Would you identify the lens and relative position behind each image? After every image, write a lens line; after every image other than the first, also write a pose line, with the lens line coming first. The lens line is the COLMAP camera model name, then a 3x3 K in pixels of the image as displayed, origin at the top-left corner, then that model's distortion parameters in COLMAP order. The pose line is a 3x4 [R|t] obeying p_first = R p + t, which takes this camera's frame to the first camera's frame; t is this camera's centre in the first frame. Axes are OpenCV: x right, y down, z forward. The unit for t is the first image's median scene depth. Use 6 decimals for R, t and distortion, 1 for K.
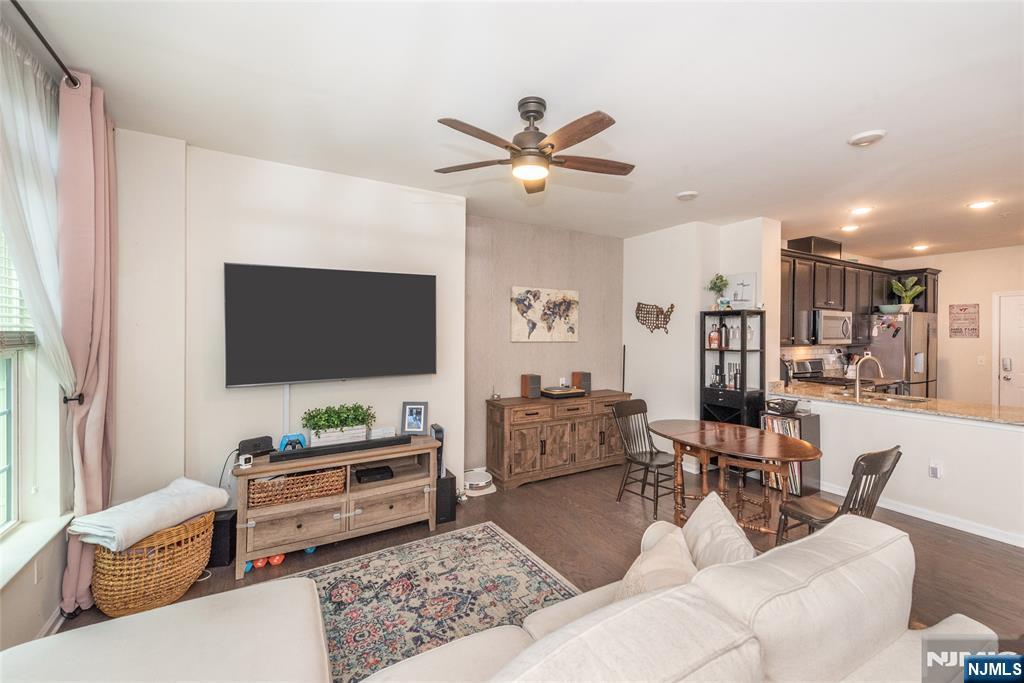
lens RADIAL K [[420.4, 0, 513.7], [0, 420.4, 327.4], [0, 0, 1]] dist [0.000035, -0.000033]
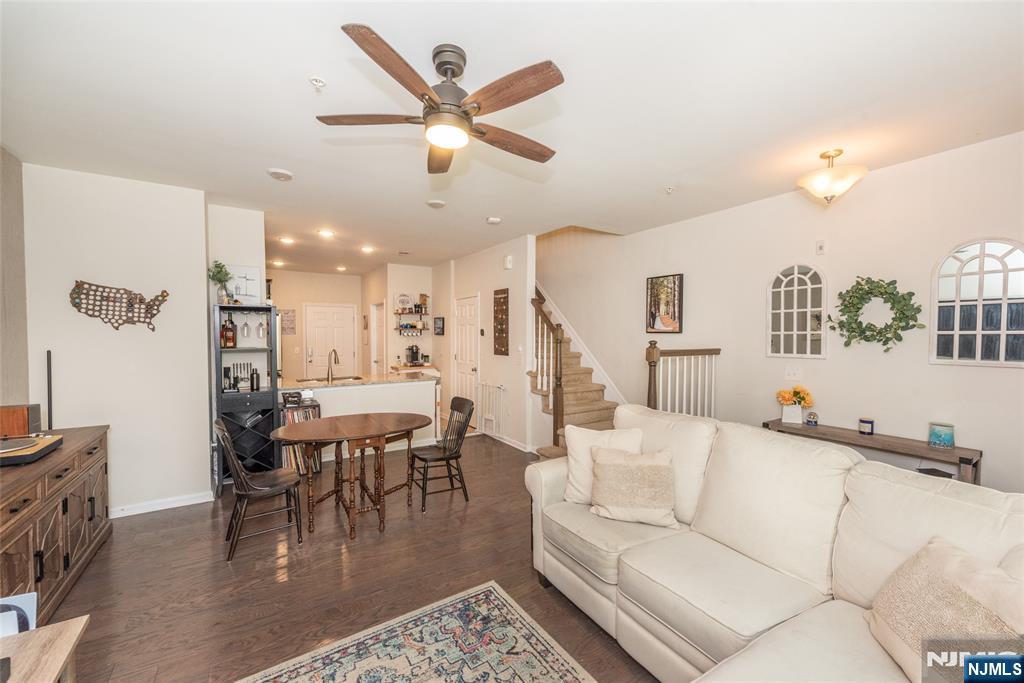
lens RADIAL K [[407.0, 0, 512.0], [0, 407.0, 341.5], [0, 0, 1]] dist [-0.000806, -0.000060]
pose [[-0.038510, -0.024529, 0.998957, -0.685496], [-0.013738, 0.999617, 0.024016, 0.015168], [-0.999164, -0.012798, -0.038833, 0.787740]]
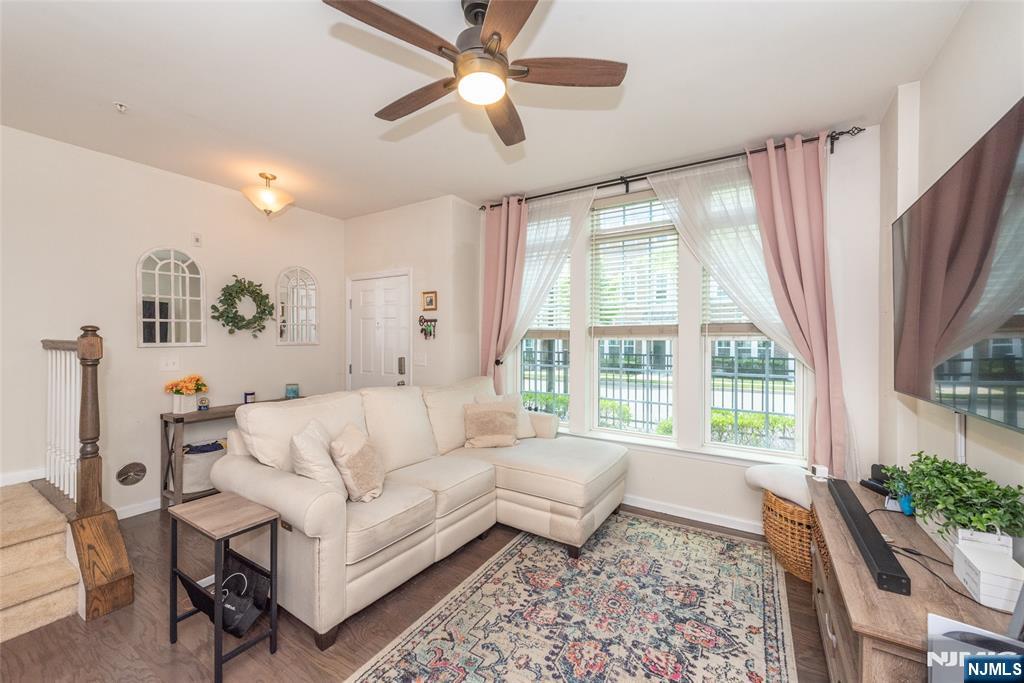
lens RADIAL K [[406.7, 0, 512.0], [0, 406.7, 341.5], [0, 0, 1]] dist [0.000568, 0.000022]
pose [[-0.886561, -0.005495, -0.462579, 0.277751], [-0.008160, 0.999960, 0.003762, 0.058975], [0.462539, 0.007110, -0.886570, 1.446540]]
